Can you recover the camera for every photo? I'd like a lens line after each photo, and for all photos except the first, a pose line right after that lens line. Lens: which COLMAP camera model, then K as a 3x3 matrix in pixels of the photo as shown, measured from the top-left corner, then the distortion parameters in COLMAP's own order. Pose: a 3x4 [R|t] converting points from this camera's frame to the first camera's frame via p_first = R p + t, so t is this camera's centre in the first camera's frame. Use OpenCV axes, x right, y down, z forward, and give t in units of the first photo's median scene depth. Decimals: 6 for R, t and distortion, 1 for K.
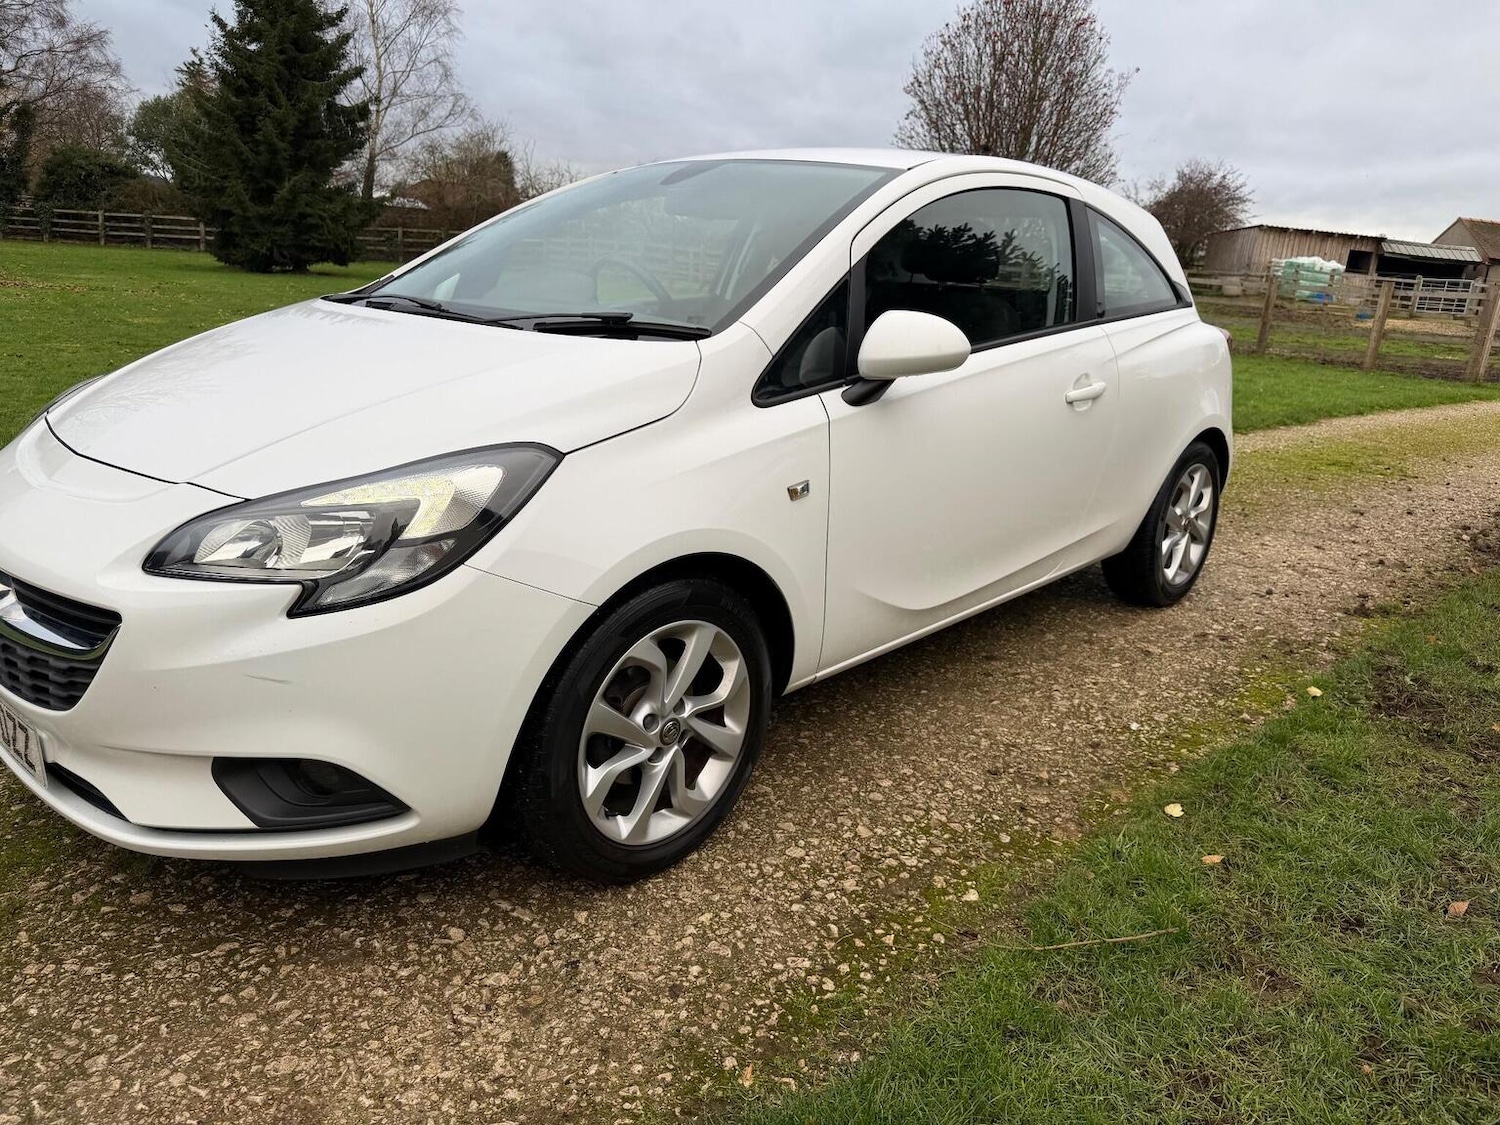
lens RADIAL K [[1064.1, 0, 754.8], [0, 1064.1, 558.6], [0, 0, 1]] dist [0.015798, -0.021938]
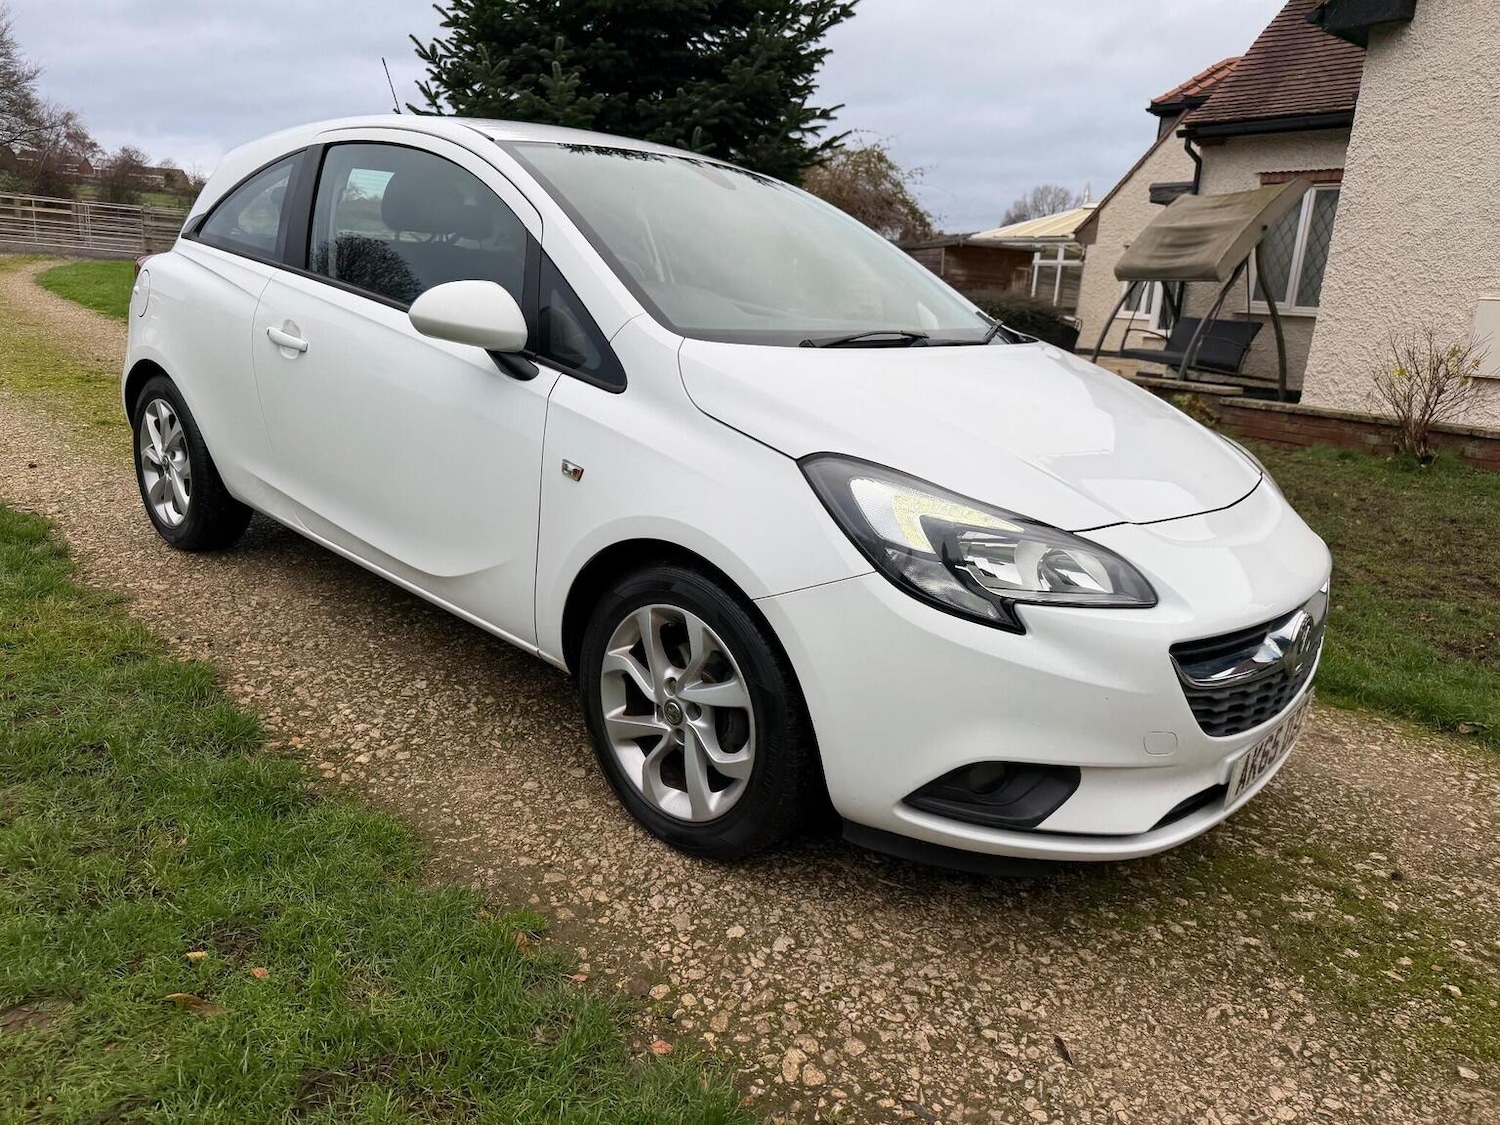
lens RADIAL K [[1064.1, 0, 741.2], [0, 1064.1, 560.2], [0, 0, 1]] dist [0.015798, -0.021938]
pose [[-0.005916, -0.331980, 0.943268, -1.190254], [0.201159, 0.923607, 0.326322, -0.359750], [-0.979541, 0.191678, 0.061317, 1.007685]]
